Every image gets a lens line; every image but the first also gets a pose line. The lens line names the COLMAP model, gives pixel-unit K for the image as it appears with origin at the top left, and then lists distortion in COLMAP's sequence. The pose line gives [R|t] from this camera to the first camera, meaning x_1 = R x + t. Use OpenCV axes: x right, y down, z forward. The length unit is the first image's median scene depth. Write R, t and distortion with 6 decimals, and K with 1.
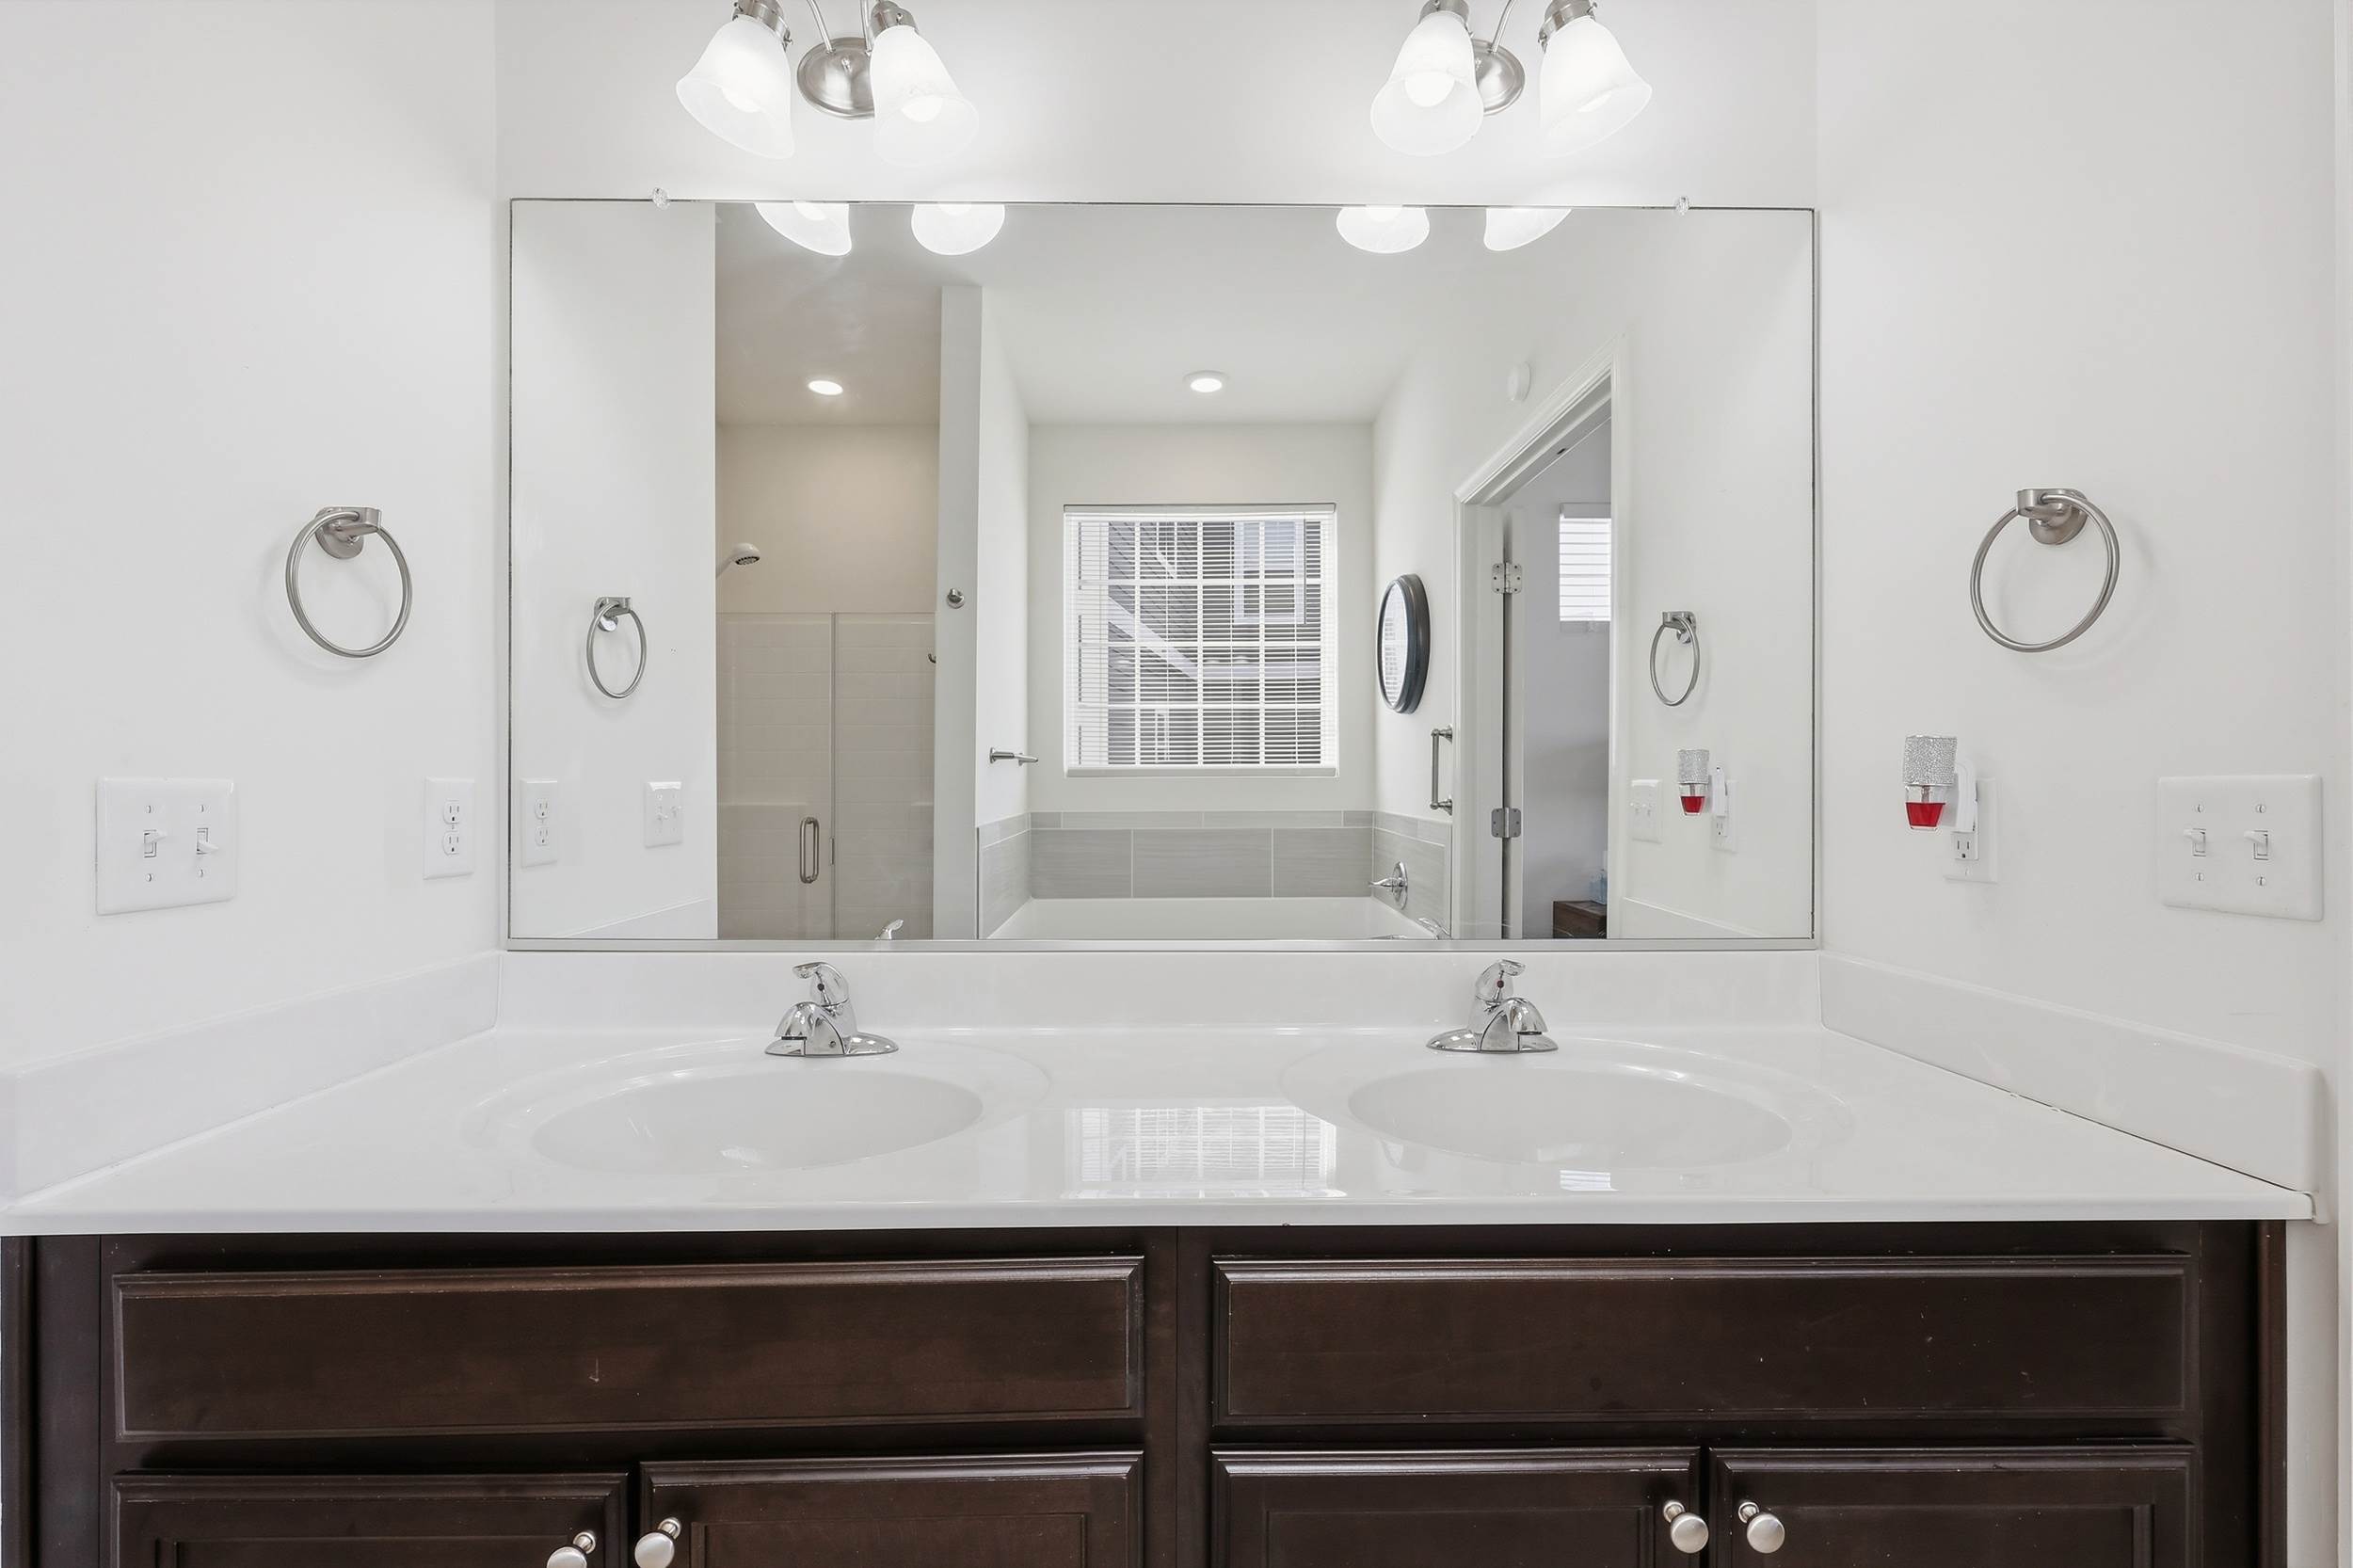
lens RADIAL K [[946.4, 0, 1174.8], [0, 946.4, 775.4], [0, 0, 1]] dist [-0.001184, -0.000041]
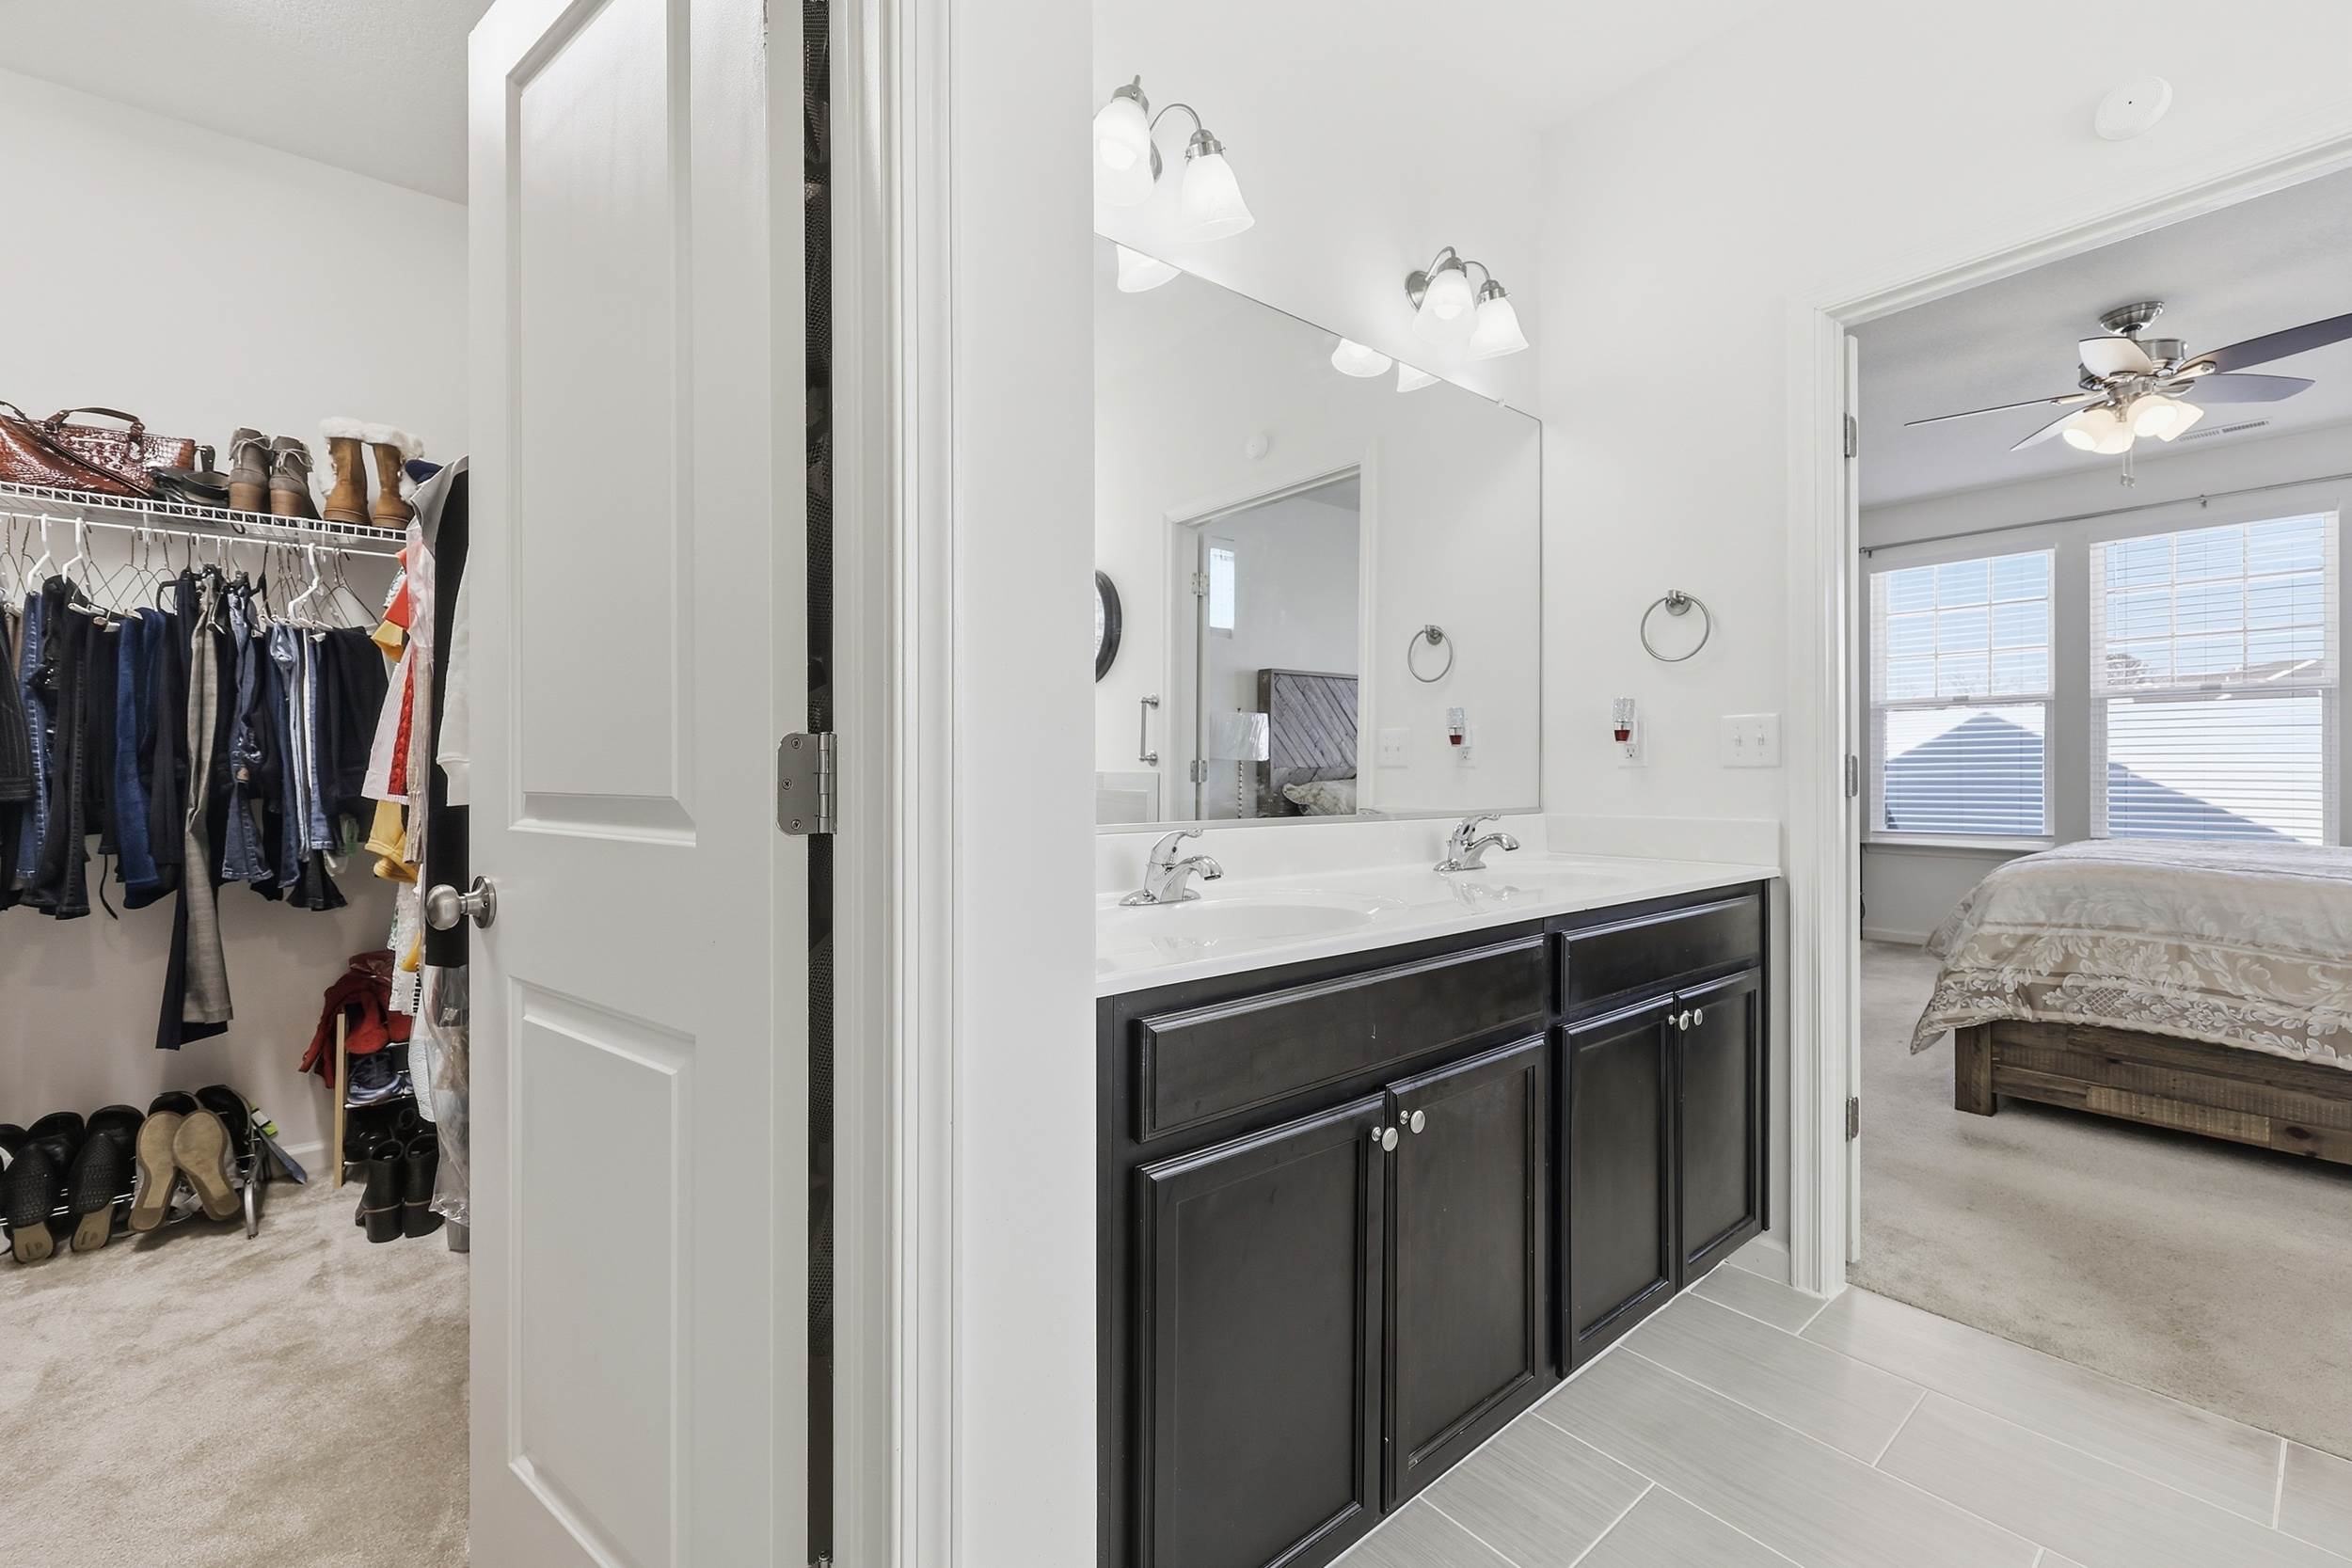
lens RADIAL K [[945.9, 0, 1174.3], [0, 945.9, 775.4], [0, 0, 1]] dist [-0.001184, -0.000041]
pose [[0.794921, -0.005391, 0.606688, -1.062250], [-0.002780, 0.999918, 0.012528, 0.088364], [-0.606706, -0.011645, 0.794841, -0.057893]]
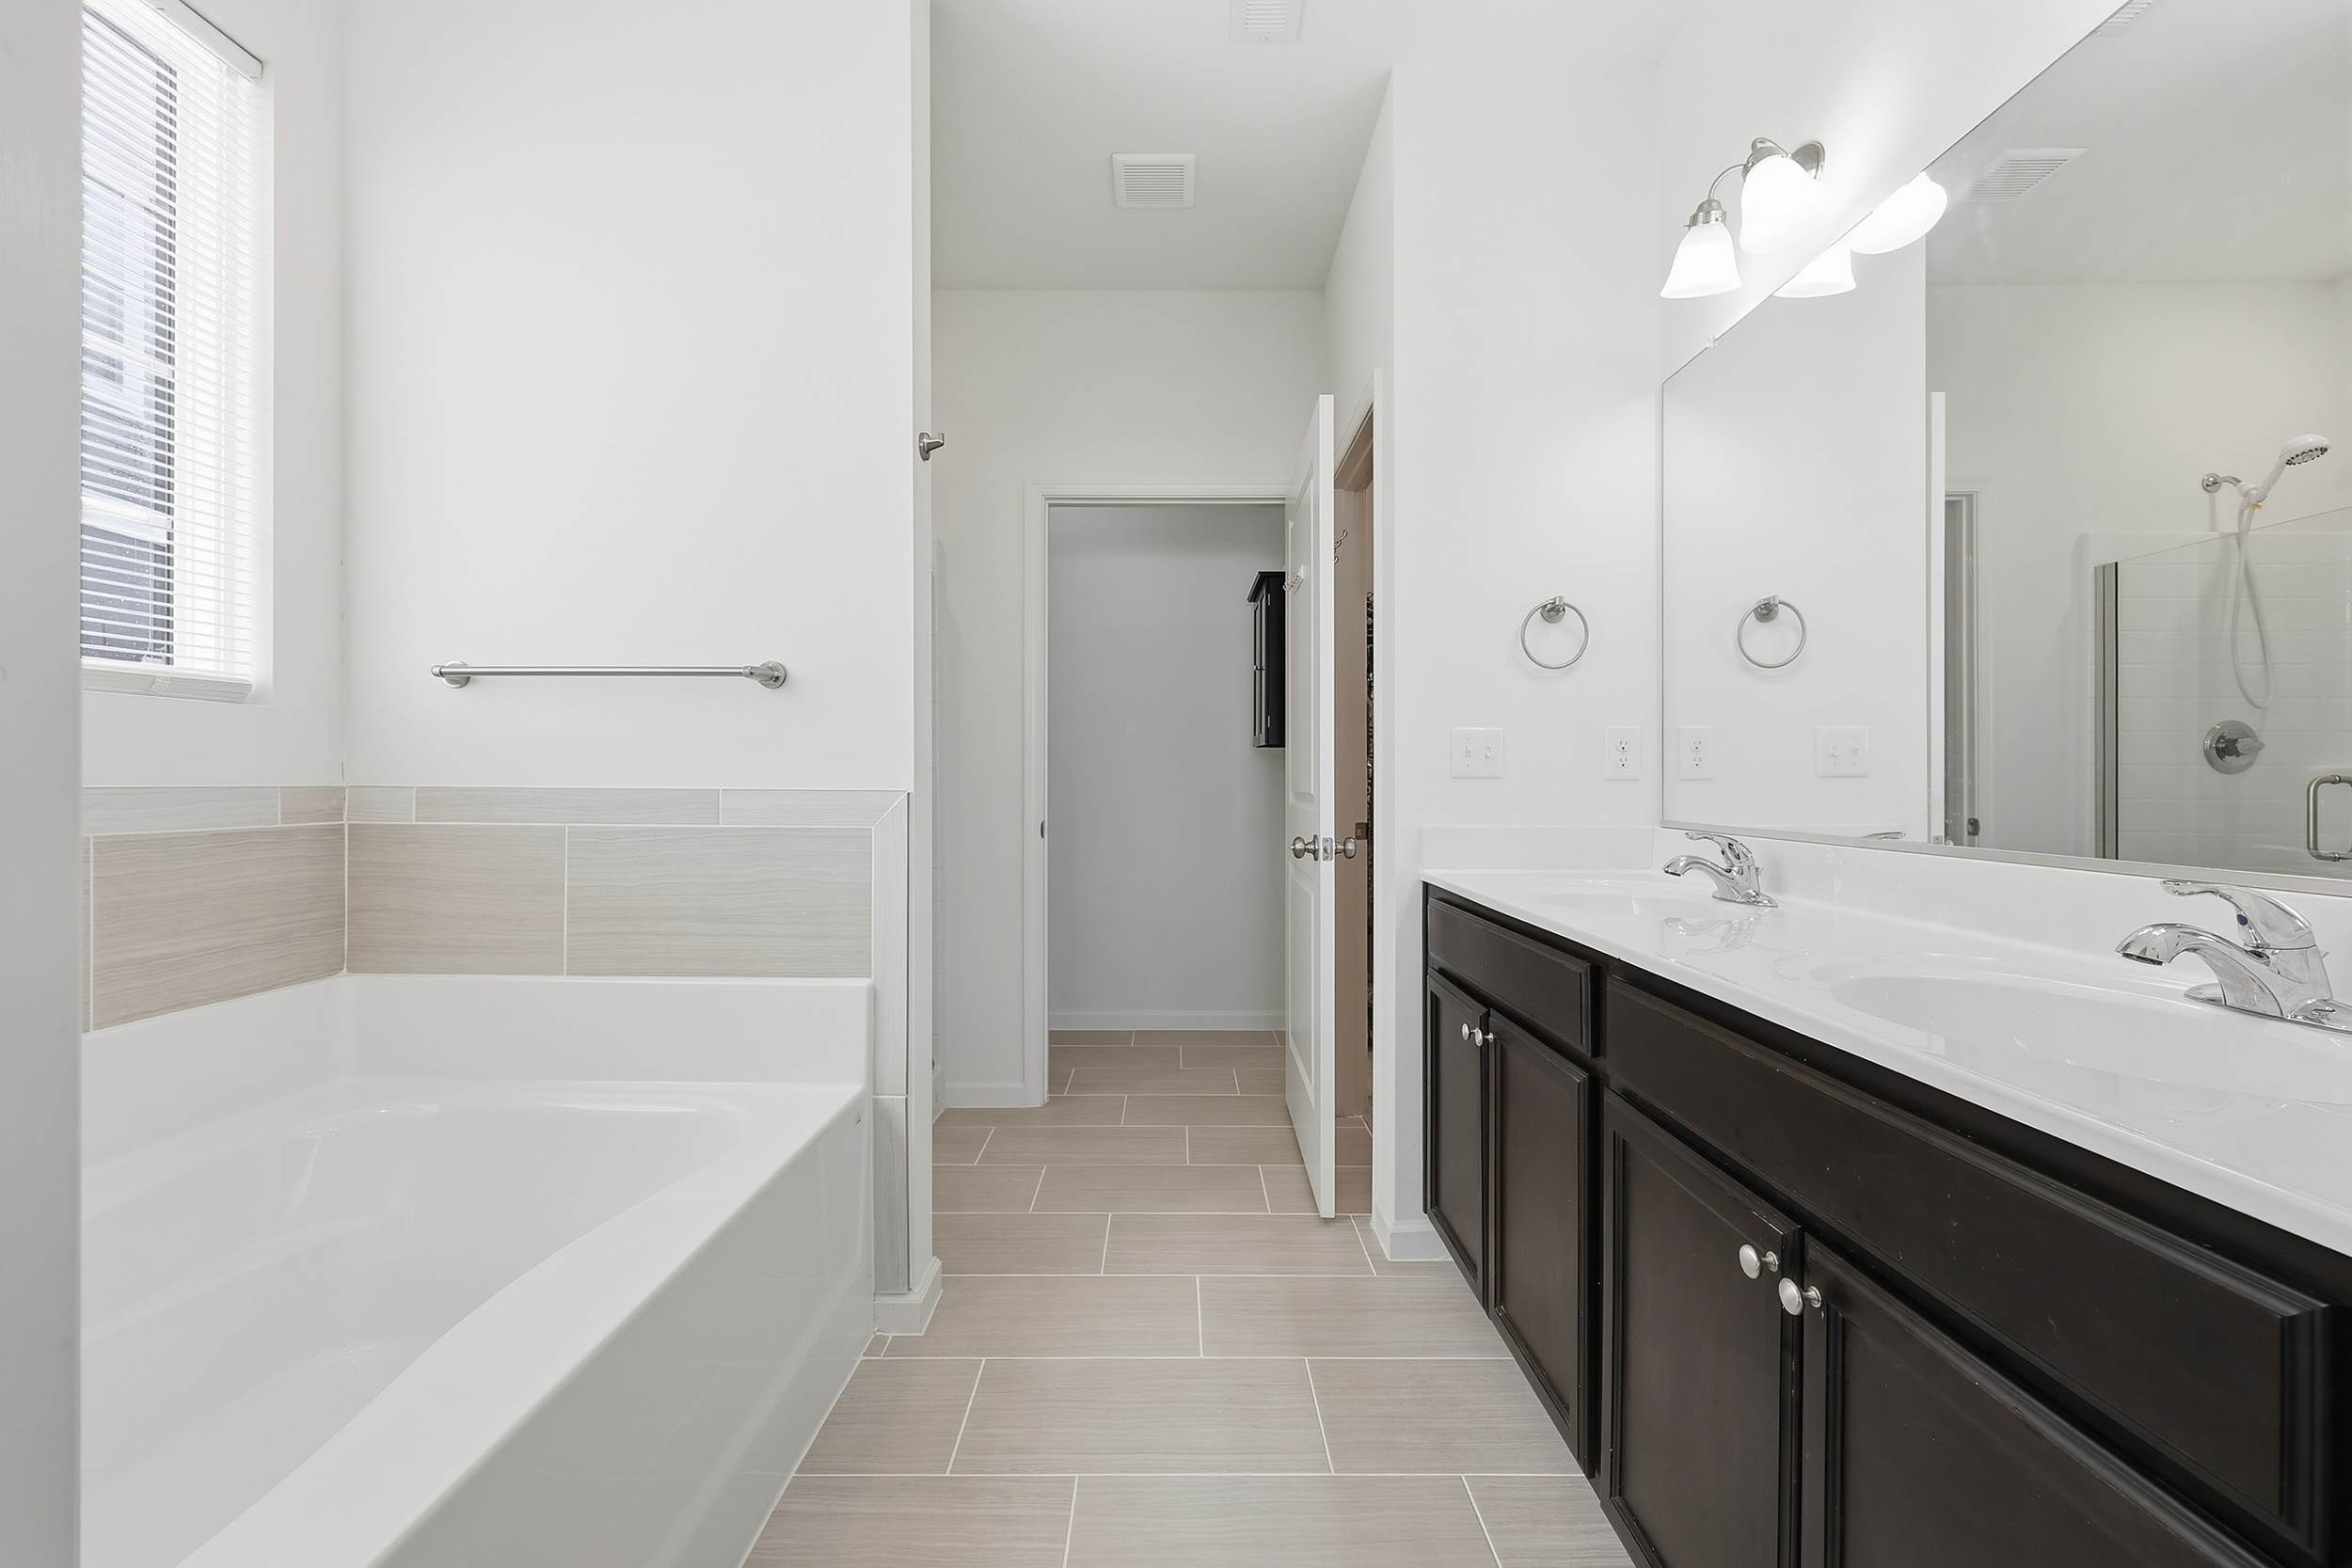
lens RADIAL K [[945.9, 0, 1174.3], [0, 945.9, 775.4], [0, 0, 1]] dist [-0.001184, -0.000041]
pose [[-0.012654, -0.003132, -0.999915, 1.000384], [0.011104, 0.999933, -0.003273, 0.086825], [0.999858, -0.011144, -0.012619, 0.146539]]
